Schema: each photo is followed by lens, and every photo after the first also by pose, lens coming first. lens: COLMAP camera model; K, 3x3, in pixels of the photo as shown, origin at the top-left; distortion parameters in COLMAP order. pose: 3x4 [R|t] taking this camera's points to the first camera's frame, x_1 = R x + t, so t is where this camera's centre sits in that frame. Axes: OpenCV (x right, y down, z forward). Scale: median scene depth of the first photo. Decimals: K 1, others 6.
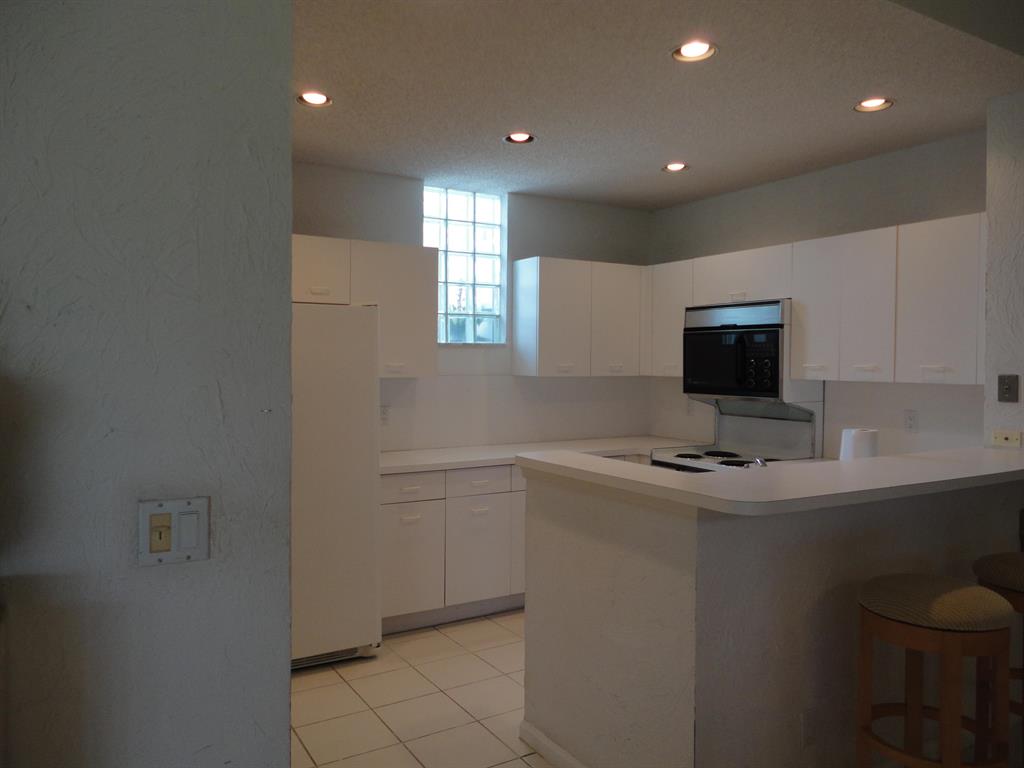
lens RADIAL K [[737.6, 0, 509.9], [0, 737.6, 380.5], [0, 0, 1]] dist [-0.010484, 0.004166]
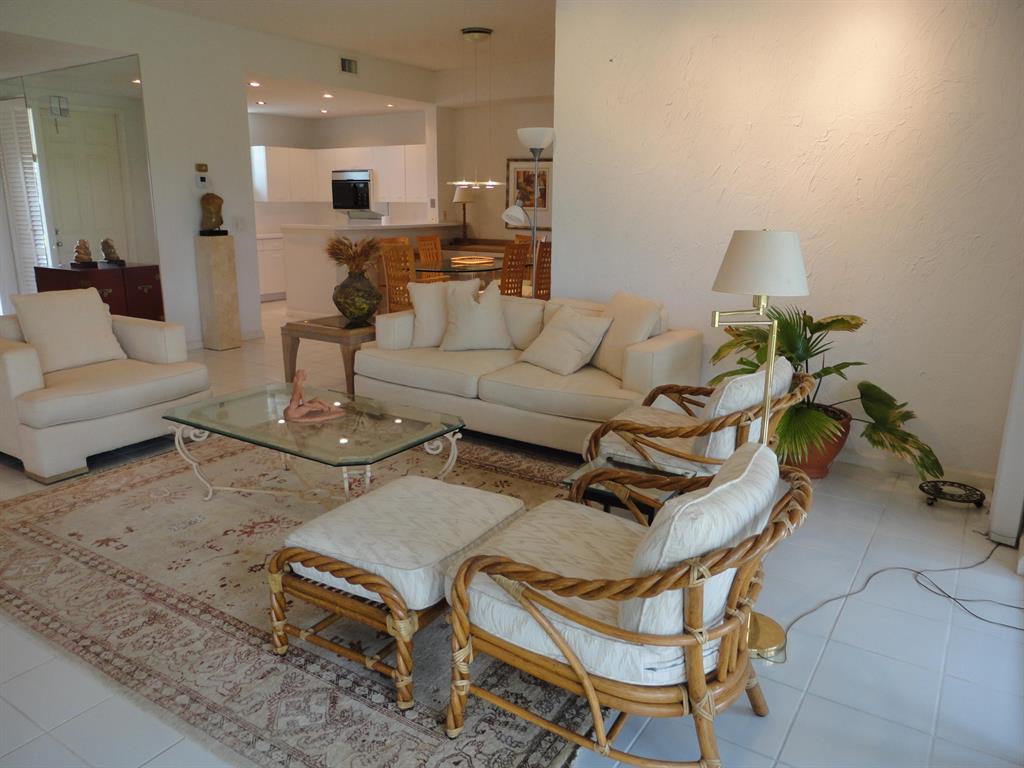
lens RADIAL K [[737.6, 0, 509.9], [0, 737.6, 380.5], [0, 0, 1]] dist [-0.010484, 0.004166]
pose [[0.901563, -0.104987, 0.419716, -0.314128], [0.011693, 0.975670, 0.218934, 0.045439], [-0.432489, -0.192475, 0.880856, -1.479809]]
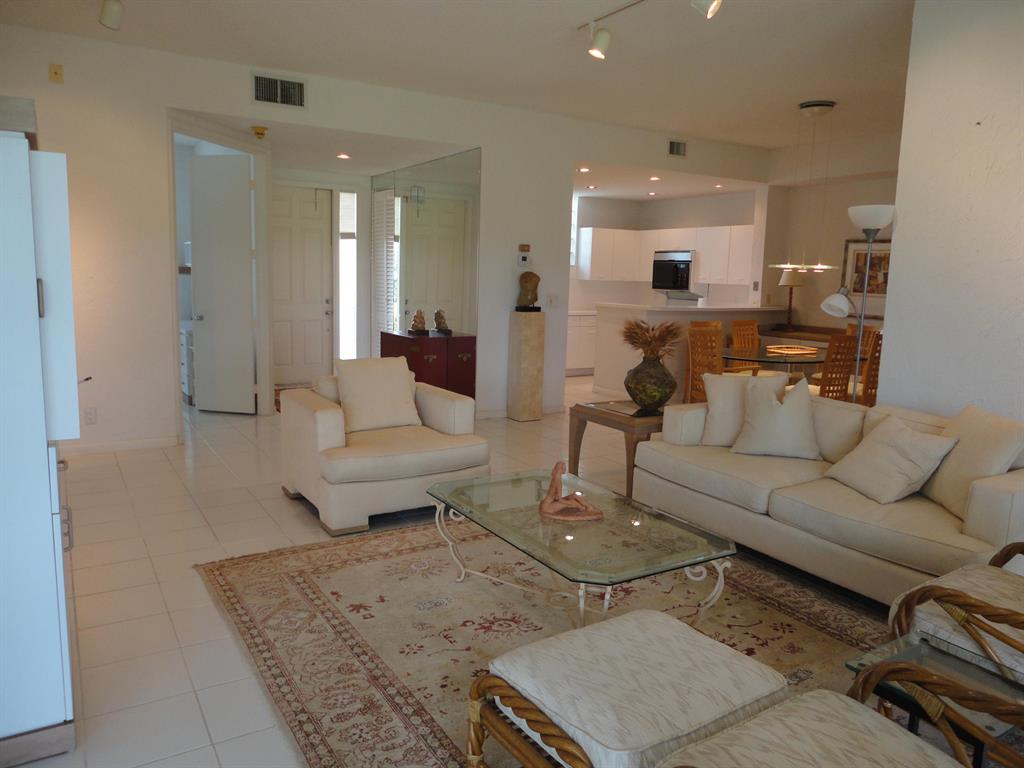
lens RADIAL K [[737.6, 0, 509.9], [0, 737.6, 380.5], [0, 0, 1]] dist [-0.010484, 0.004166]
pose [[0.999766, 0.017744, 0.012363, -0.251155], [-0.019093, 0.992678, 0.119273, 0.037664], [-0.010156, -0.119482, 0.992784, -1.412962]]
